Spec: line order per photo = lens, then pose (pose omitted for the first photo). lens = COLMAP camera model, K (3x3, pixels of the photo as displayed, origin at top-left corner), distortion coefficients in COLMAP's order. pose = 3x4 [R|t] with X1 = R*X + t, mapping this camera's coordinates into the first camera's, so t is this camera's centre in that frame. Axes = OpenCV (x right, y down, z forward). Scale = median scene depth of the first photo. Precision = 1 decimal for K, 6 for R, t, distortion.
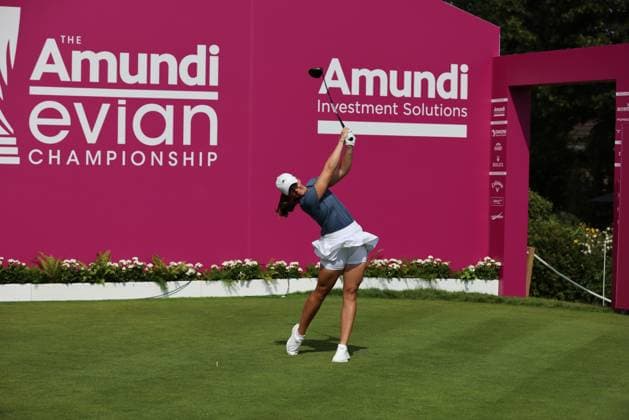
lens RADIAL K [[1744.2, 0, 320.7], [0, 1744.2, 207.3], [0, 0, 1]] dist [-0.106085, 0.000000]
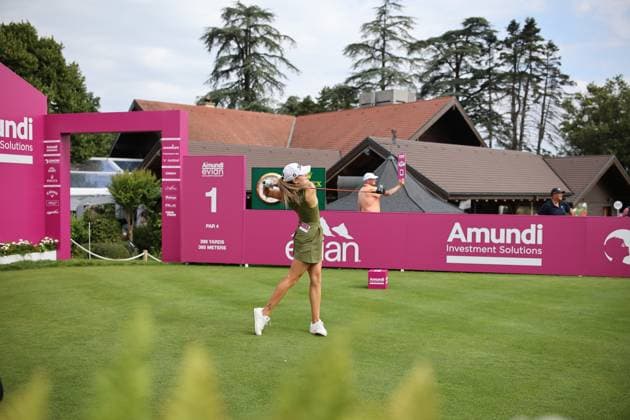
lens RADIAL K [[632.9, 0, 314.2], [0, 632.9, 205.5], [0, 0, 1]] dist [-0.032261, 0.000000]
pose [[0.622040, -0.037521, 0.782086, -0.216419], [0.026874, 0.999286, 0.026567, -0.010549], [-0.782524, 0.004492, 0.622604, 0.452726]]
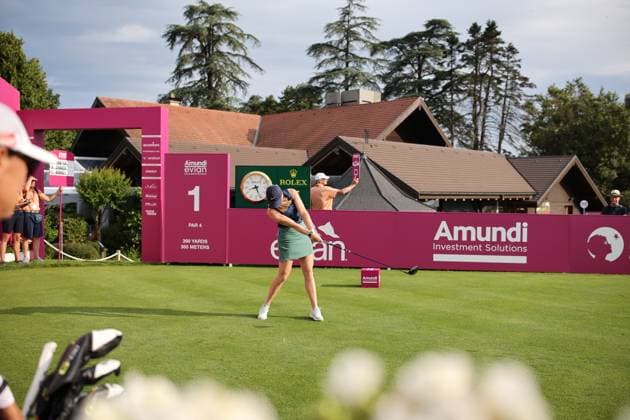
lens RADIAL K [[632.9, 0, 313.8], [0, 632.9, 203.6], [0, 0, 1]] dist [-0.032261, 0.000000]
pose [[0.570432, -0.035423, 0.820580, -0.225427], [0.026004, 0.999348, 0.025064, -0.009612], [-0.820933, 0.007041, 0.570981, 0.475115]]
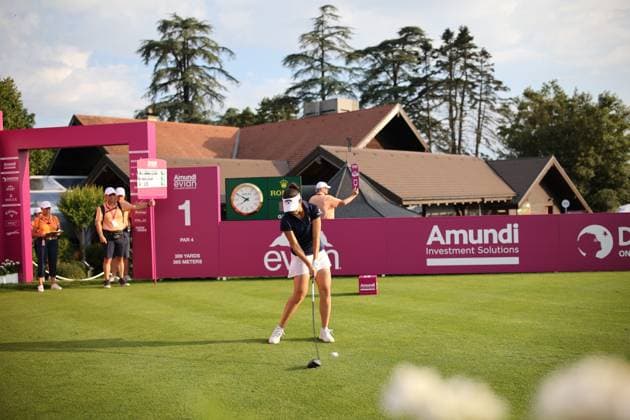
lens RADIAL K [[632.9, 0, 314.5], [0, 632.9, 204.5], [0, 0, 1]] dist [-0.032261, 0.000000]
pose [[0.540166, -0.045504, 0.840327, -0.231681], [0.064742, 0.997825, 0.012417, -0.009759], [-0.839065, 0.047697, 0.541937, 0.484120]]
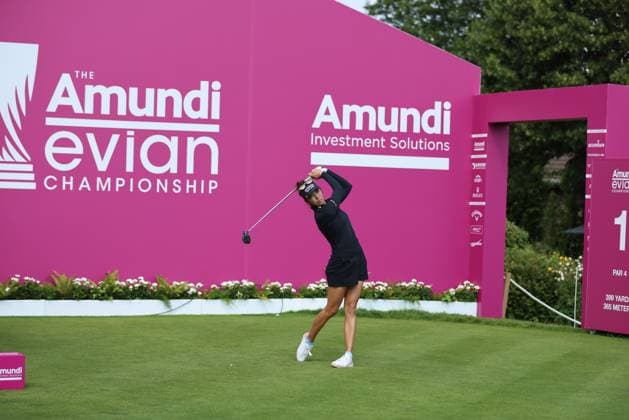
lens RADIAL K [[1744.2, 0, 319.0], [0, 1744.2, 207.8], [0, 0, 1]] dist [-0.106085, 0.000000]
pose [[0.999855, 0.011802, 0.012236, -0.009498], [-0.011586, 0.999778, -0.017582, 0.003356], [-0.012440, 0.017438, 0.999771, -0.077037]]
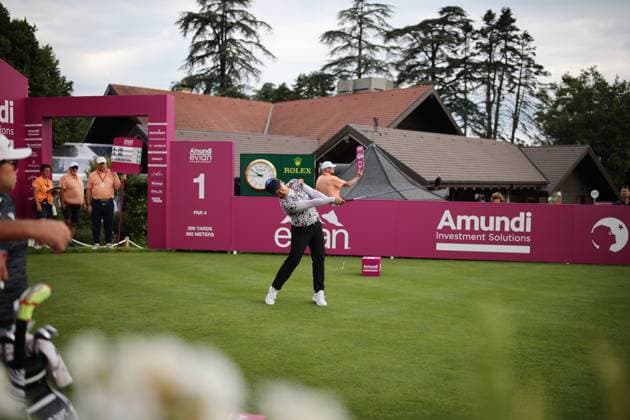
lens RADIAL K [[632.9, 0, 313.9], [0, 632.9, 203.4], [0, 0, 1]] dist [-0.032261, 0.000000]
pose [[0.588146, -0.047243, 0.807374, -0.222460], [0.020129, 0.998838, 0.043784, -0.010047], [-0.808505, -0.009500, 0.588413, 0.466816]]
